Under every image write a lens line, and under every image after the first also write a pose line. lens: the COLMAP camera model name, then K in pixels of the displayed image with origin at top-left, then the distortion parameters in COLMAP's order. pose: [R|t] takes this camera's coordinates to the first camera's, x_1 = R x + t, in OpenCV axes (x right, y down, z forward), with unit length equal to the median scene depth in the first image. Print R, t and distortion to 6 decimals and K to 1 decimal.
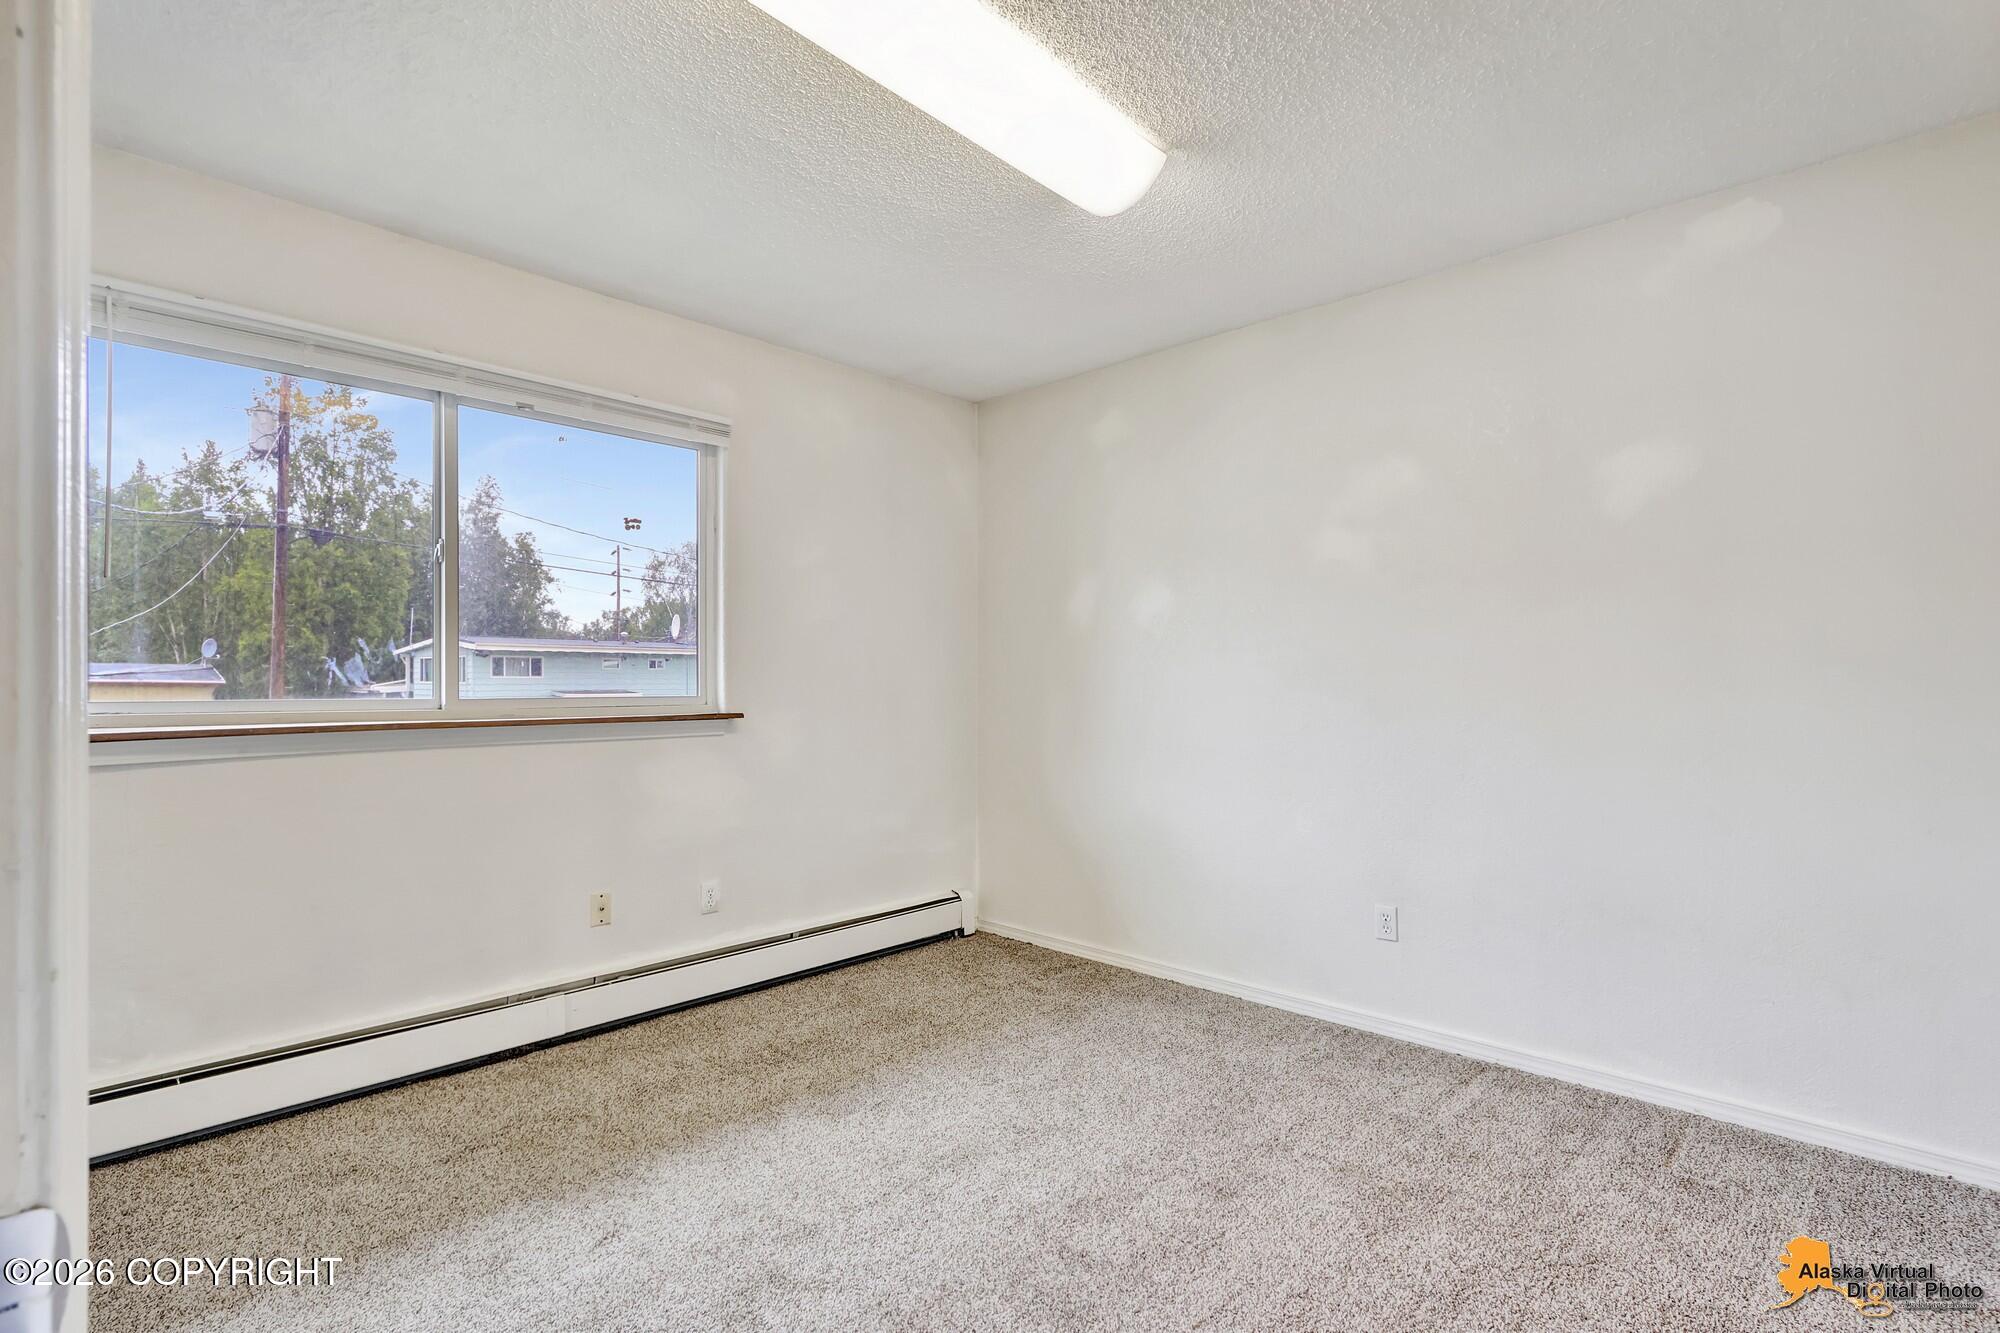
lens RADIAL K [[938.9, 0, 999.9], [0, 938.9, 672.3], [0, 0, 1]] dist [0.007373, -0.000318]
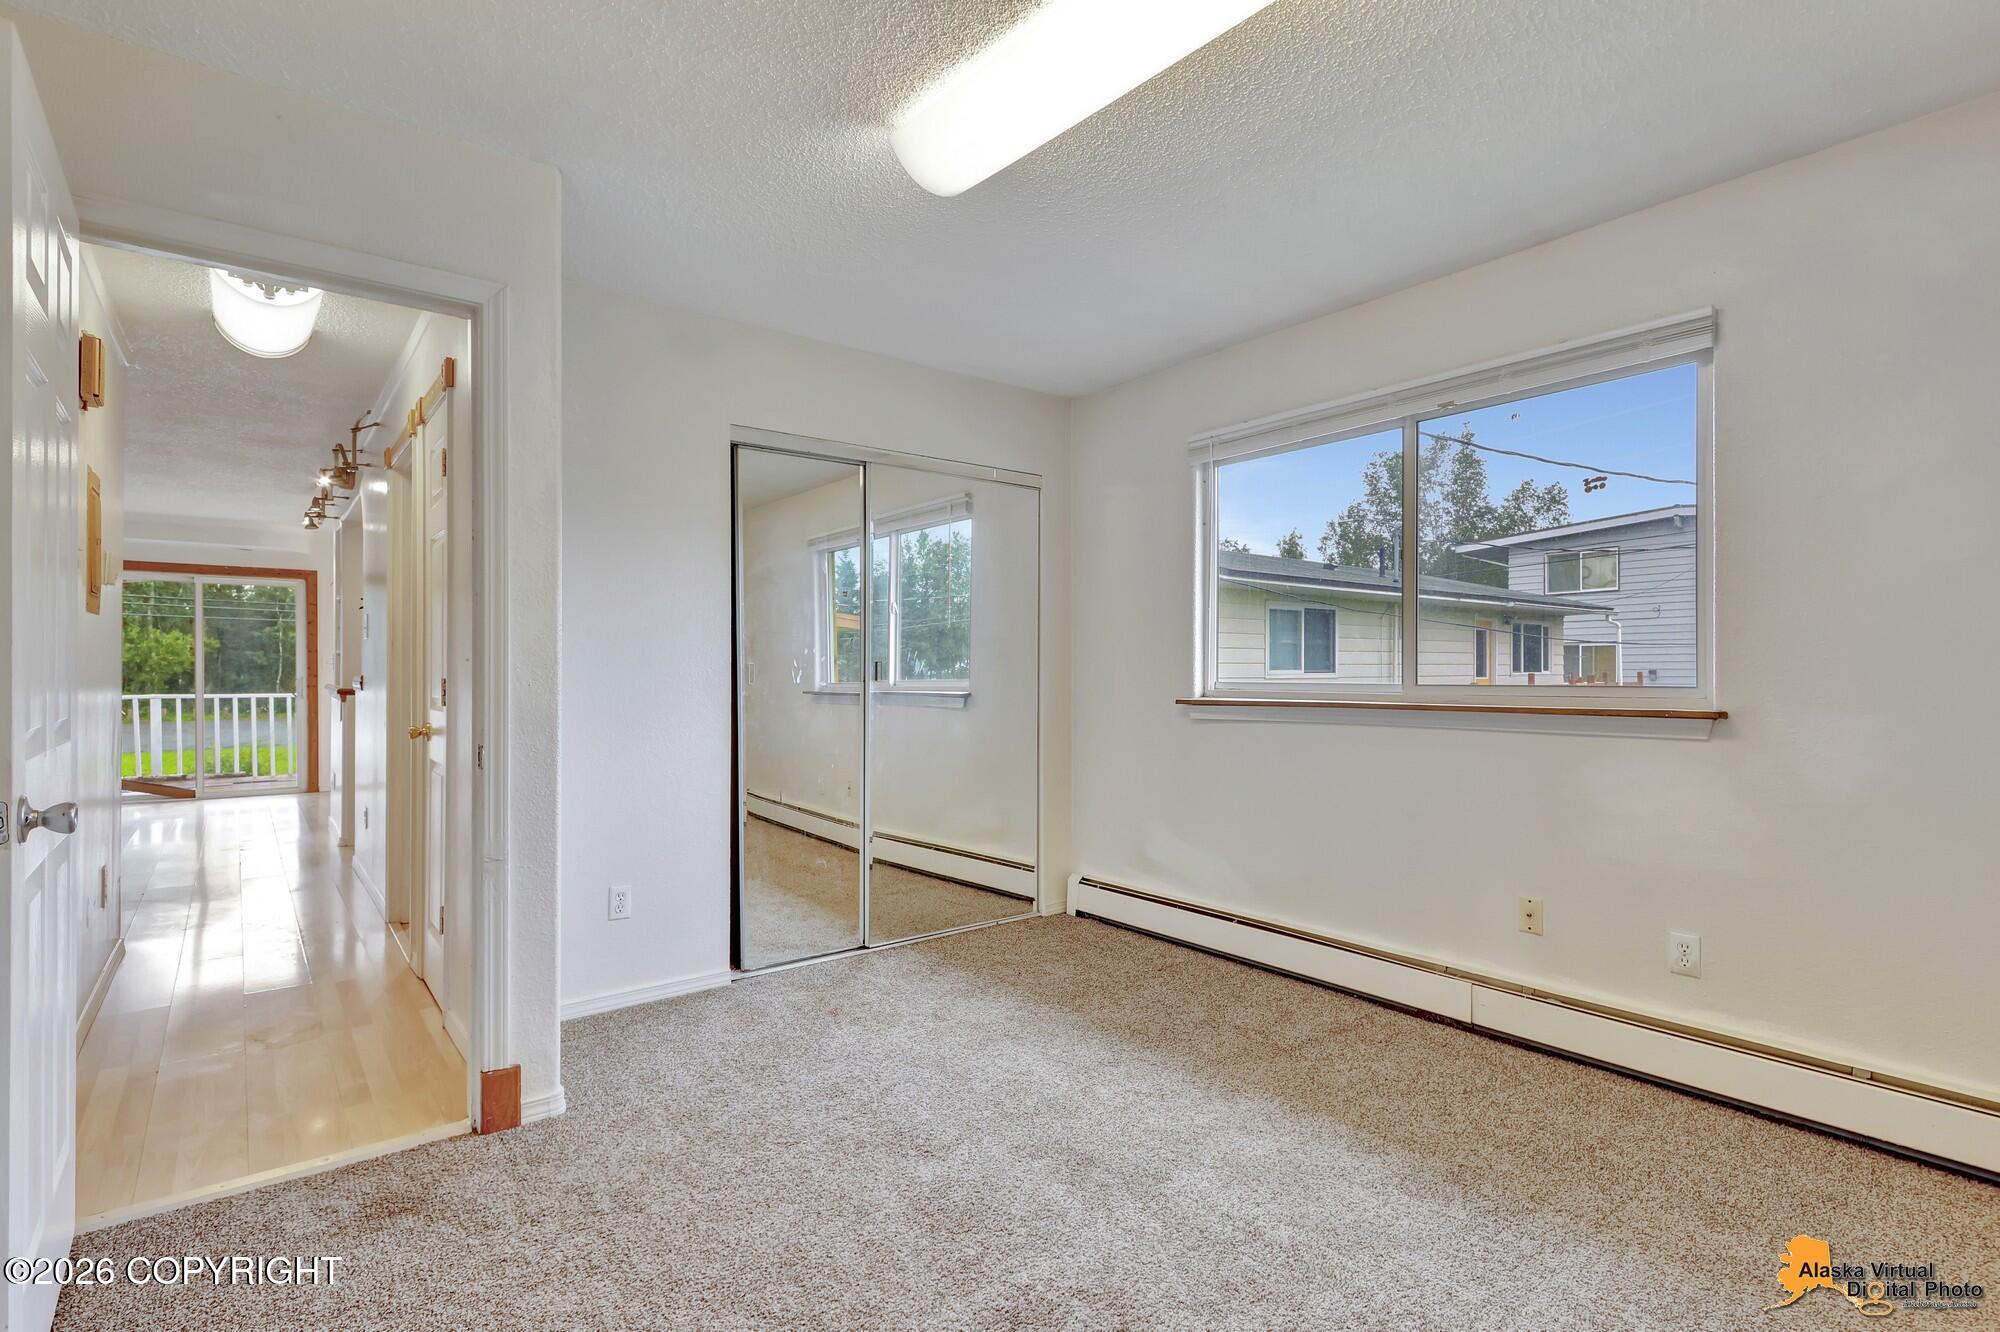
lens RADIAL K [[938.9, 0, 998.4], [0, 938.9, 668.1], [0, 0, 1]] dist [0.007373, -0.000318]
pose [[-0.127988, -0.003087, -0.991771, 0.569865], [0.012809, 0.999907, -0.004765, 0.006857], [0.991693, -0.013313, -0.127936, 0.614461]]
